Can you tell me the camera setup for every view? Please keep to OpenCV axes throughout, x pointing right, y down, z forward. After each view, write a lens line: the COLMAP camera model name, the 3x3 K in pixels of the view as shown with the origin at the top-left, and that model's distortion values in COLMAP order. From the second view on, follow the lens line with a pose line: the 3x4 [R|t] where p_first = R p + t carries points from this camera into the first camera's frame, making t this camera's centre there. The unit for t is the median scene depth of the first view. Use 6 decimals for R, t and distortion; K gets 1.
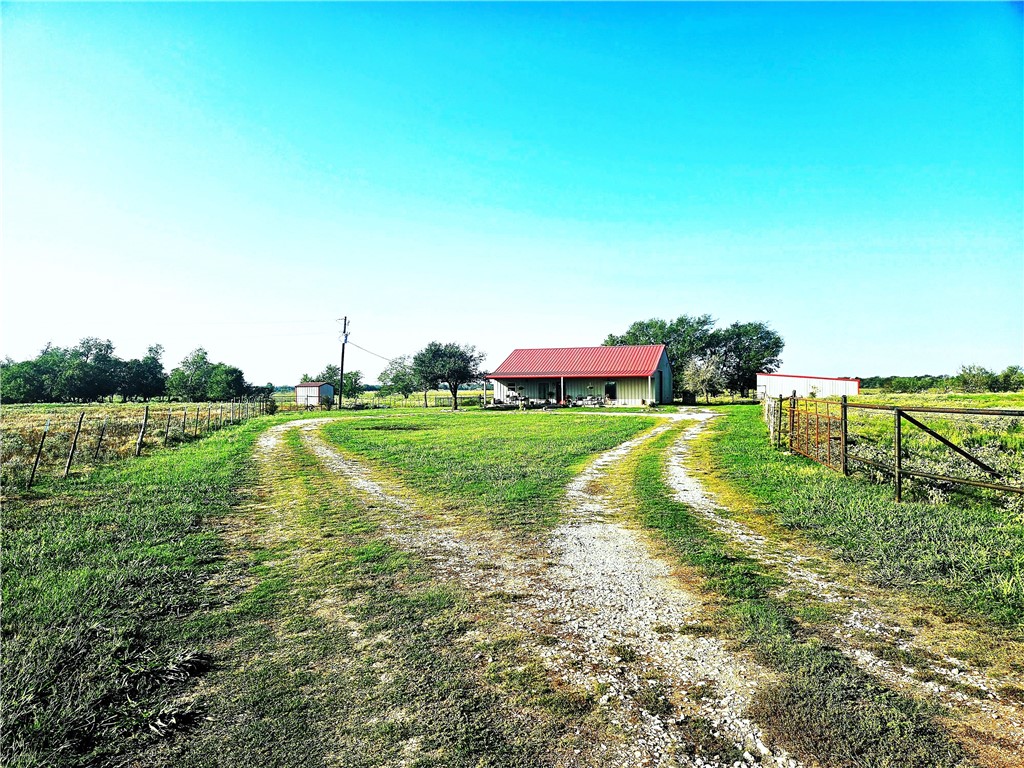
lens RADIAL K [[688.1, 0, 512.0], [0, 688.1, 384.0], [0, 0, 1]] dist [-0.001126, -0.000329]
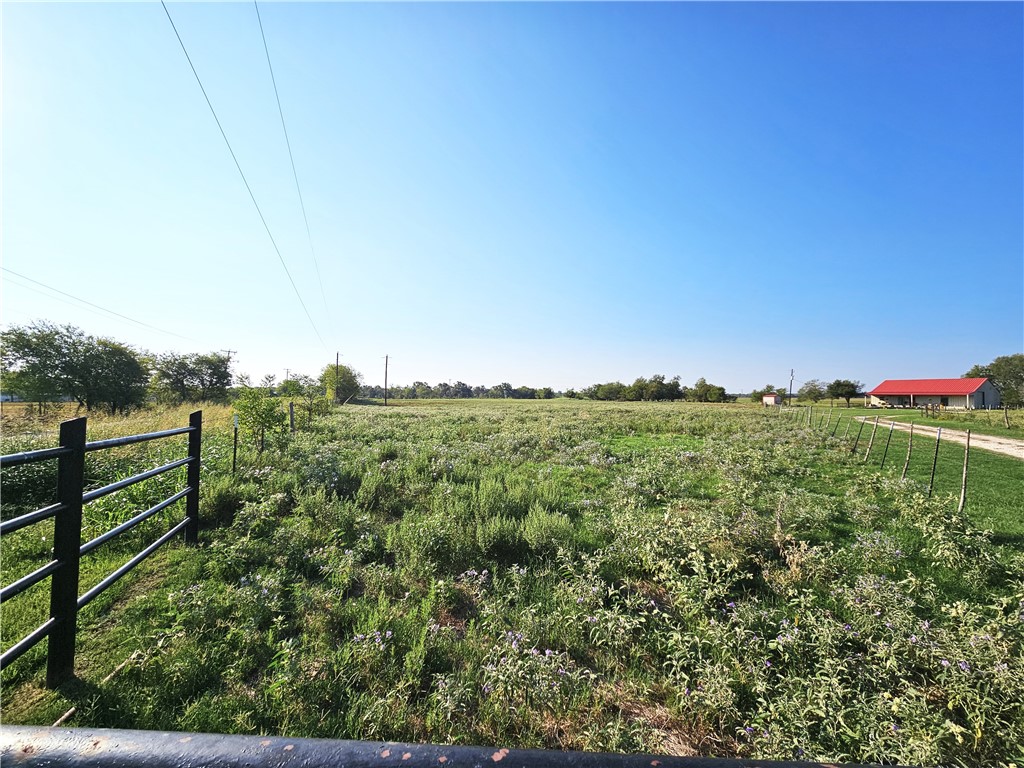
lens RADIAL K [[418.5, 0, 512.0], [0, 418.5, 384.0], [0, 0, 1]] dist [-0.000803, -0.000123]
pose [[0.722157, -0.005927, -0.691703, 0.049415], [-0.007296, 0.999842, -0.016185, -0.008525], [0.691690, 0.016735, 0.722000, -0.544776]]
